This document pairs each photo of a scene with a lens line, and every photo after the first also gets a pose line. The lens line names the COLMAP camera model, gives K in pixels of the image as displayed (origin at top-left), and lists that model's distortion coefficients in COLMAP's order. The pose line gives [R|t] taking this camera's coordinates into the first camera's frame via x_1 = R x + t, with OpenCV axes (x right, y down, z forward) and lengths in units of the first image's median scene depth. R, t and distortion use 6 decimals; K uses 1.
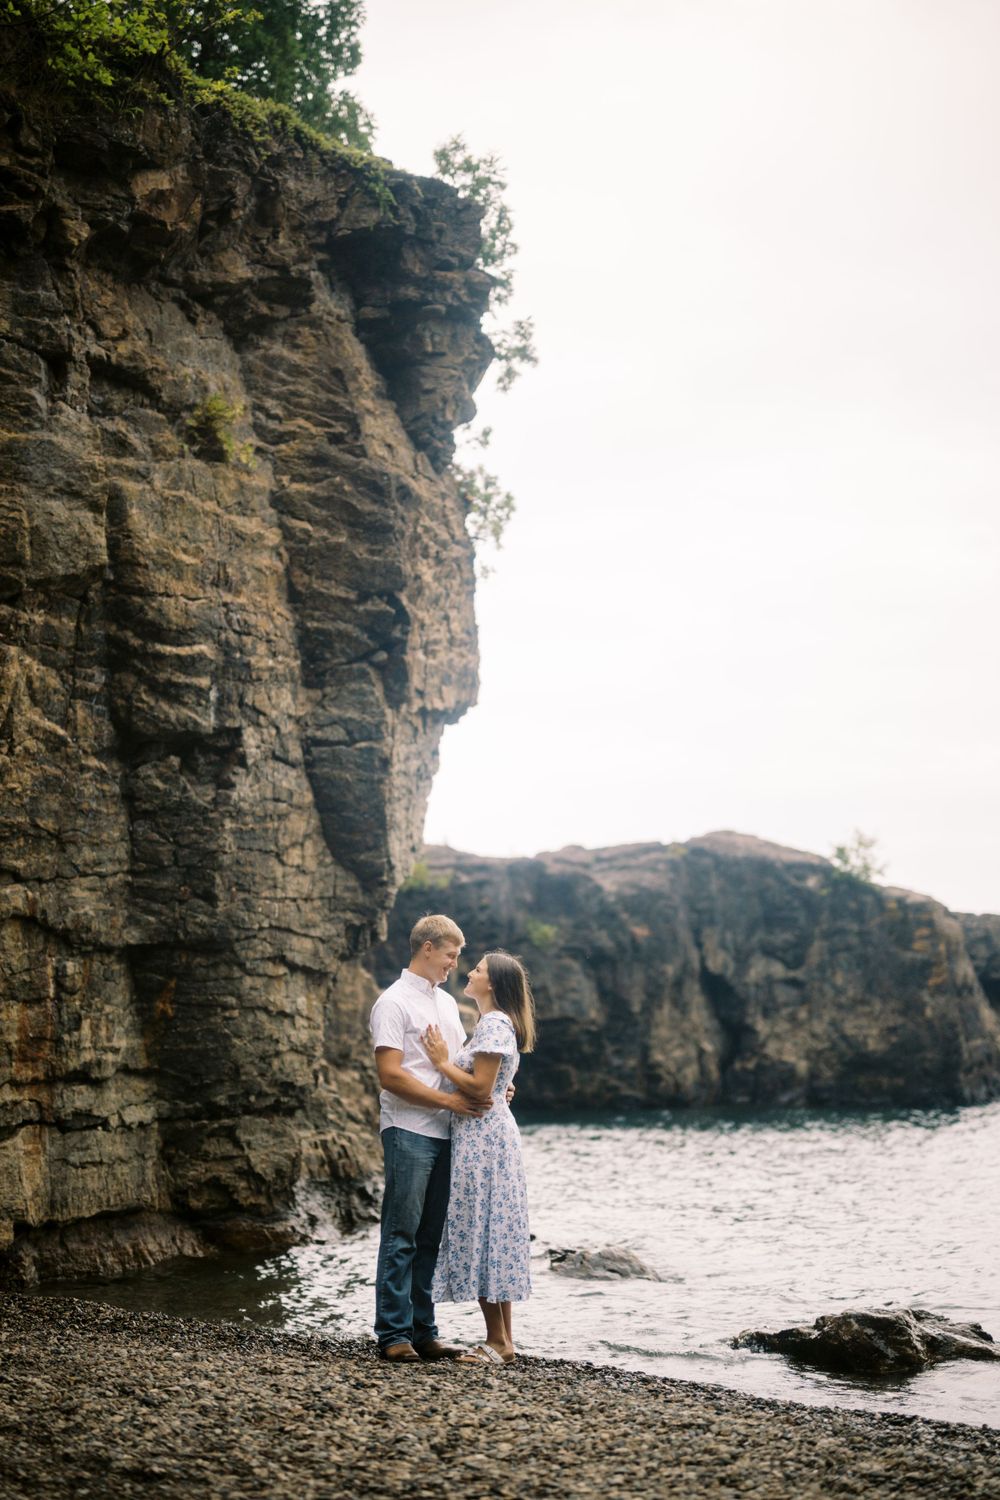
lens RADIAL K [[2167.8, 0, 502.9], [0, 2167.8, 768.4], [0, 0, 1]] dist [-0.018364, 0.228119]
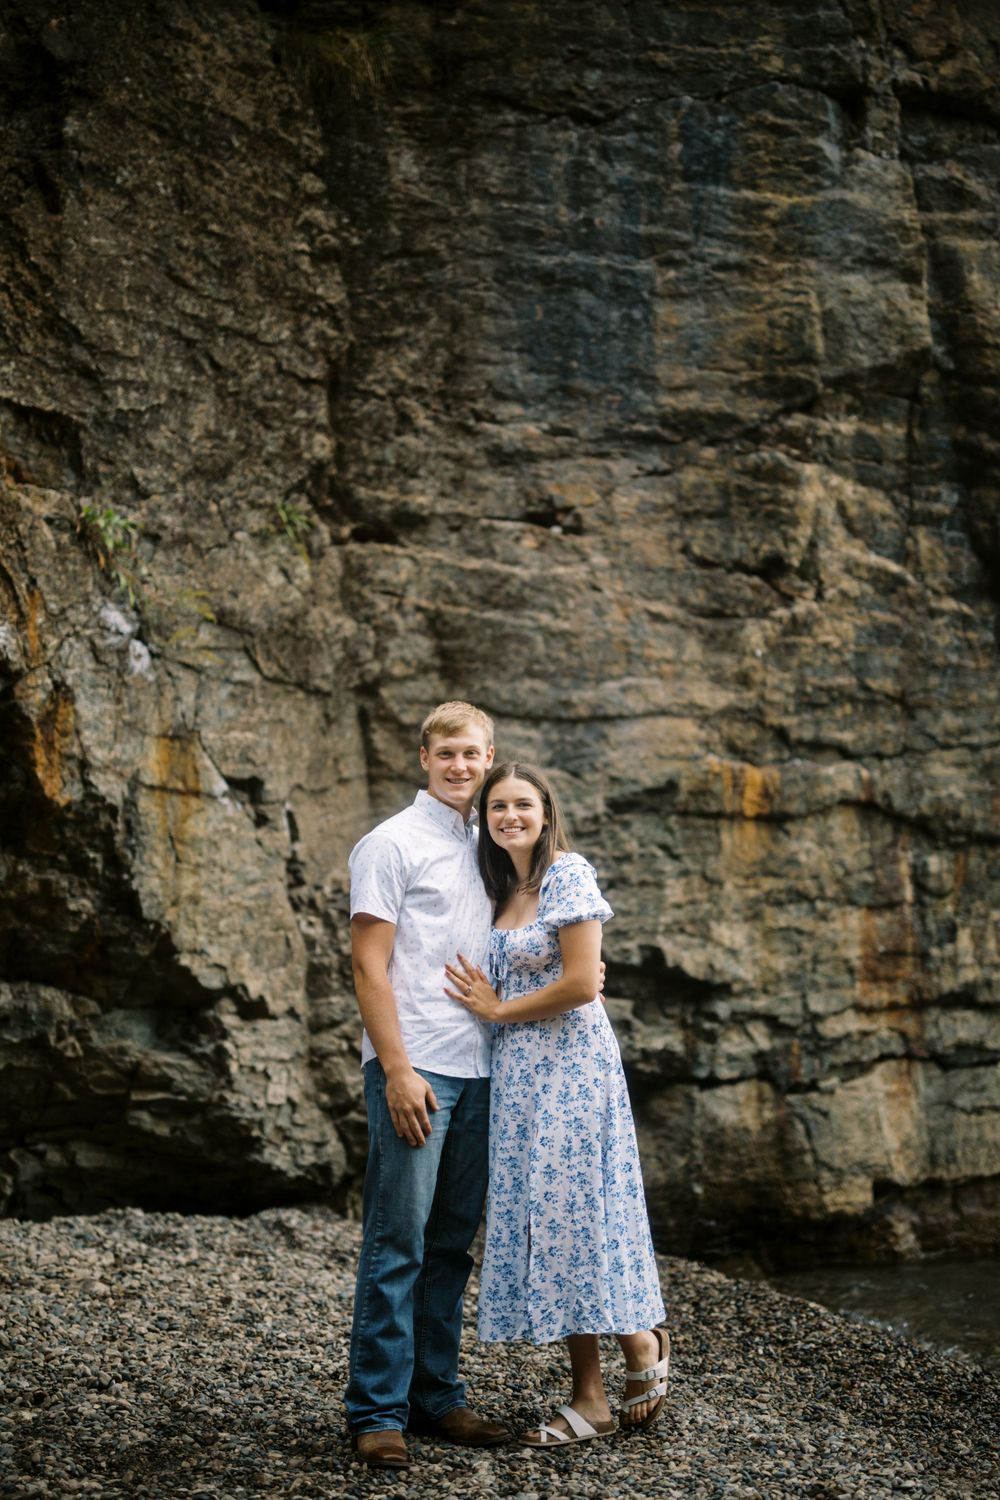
lens RADIAL K [[2149.9, 0, 516.4], [0, 2149.9, 748.9], [0, 0, 1]] dist [-0.017031, 0.201523]
pose [[0.844707, -0.049570, -0.532929, 0.085662], [0.068616, 0.997515, 0.015975, 0.024298], [0.530813, -0.050061, 0.846009, 0.231192]]
